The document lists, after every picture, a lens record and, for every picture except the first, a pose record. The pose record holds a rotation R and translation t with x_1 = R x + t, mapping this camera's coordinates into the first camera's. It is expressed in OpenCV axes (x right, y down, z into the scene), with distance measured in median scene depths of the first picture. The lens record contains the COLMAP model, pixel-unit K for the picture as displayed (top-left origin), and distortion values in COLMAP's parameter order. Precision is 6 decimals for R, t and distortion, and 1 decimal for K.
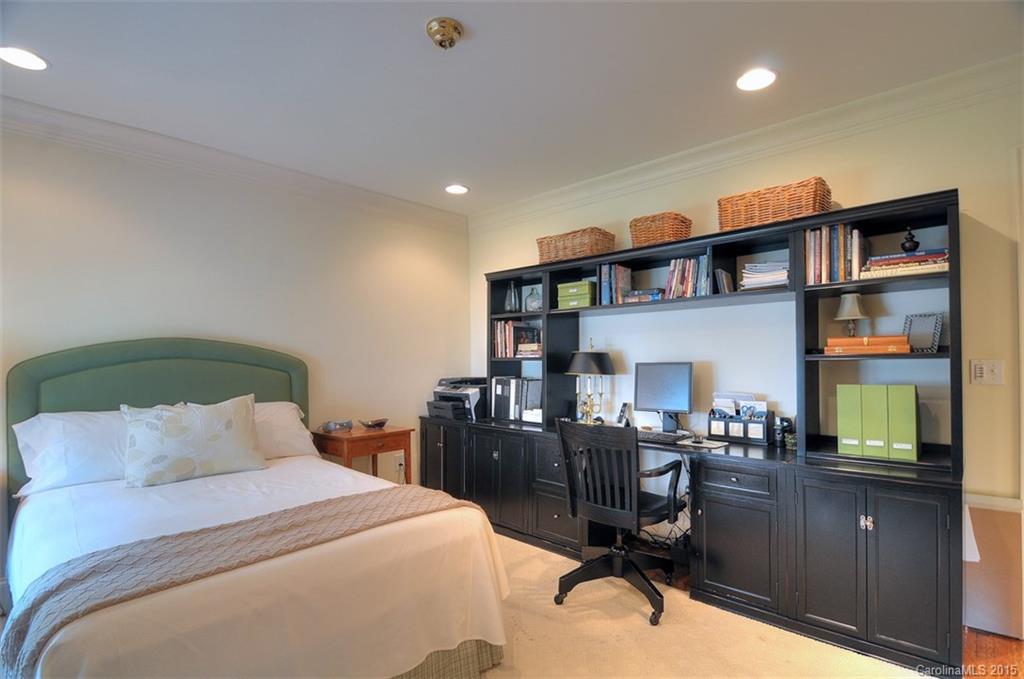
lens RADIAL K [[492.6, 0, 517.3], [0, 492.6, 354.3], [0, 0, 1]] dist [-0.002088, -0.013576]
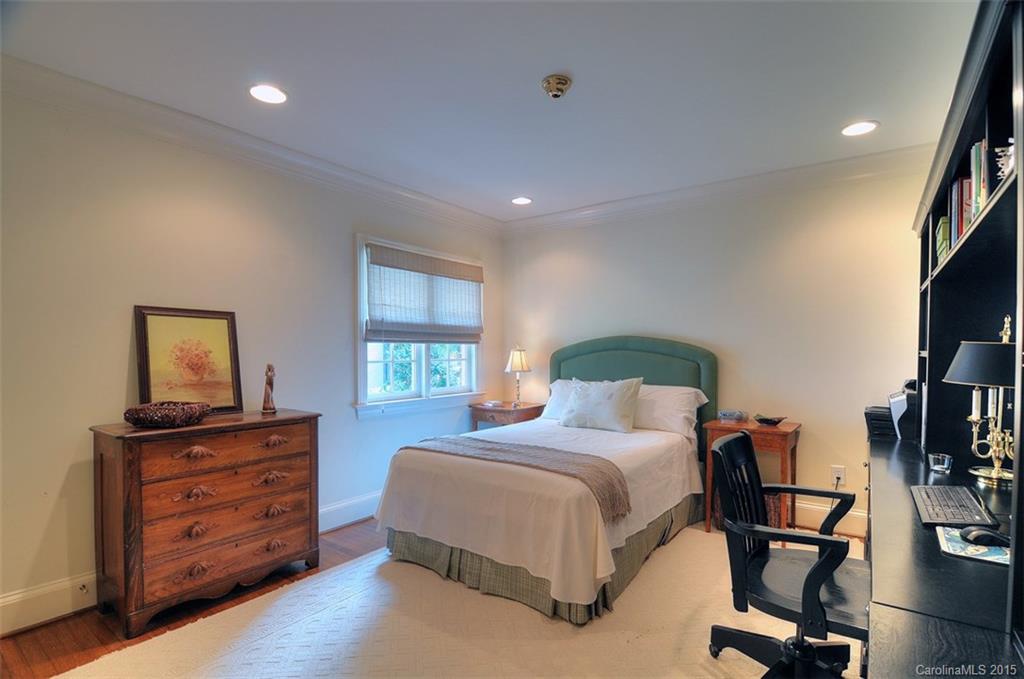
lens RADIAL K [[492.6, 0, 517.3], [0, 492.6, 354.3], [0, 0, 1]] dist [-0.002088, -0.013576]
pose [[0.125532, 0.015631, -0.991966, 0.626664], [0.006422, 0.999842, 0.016568, -0.005775], [0.992069, -0.008450, 0.125412, 0.417762]]
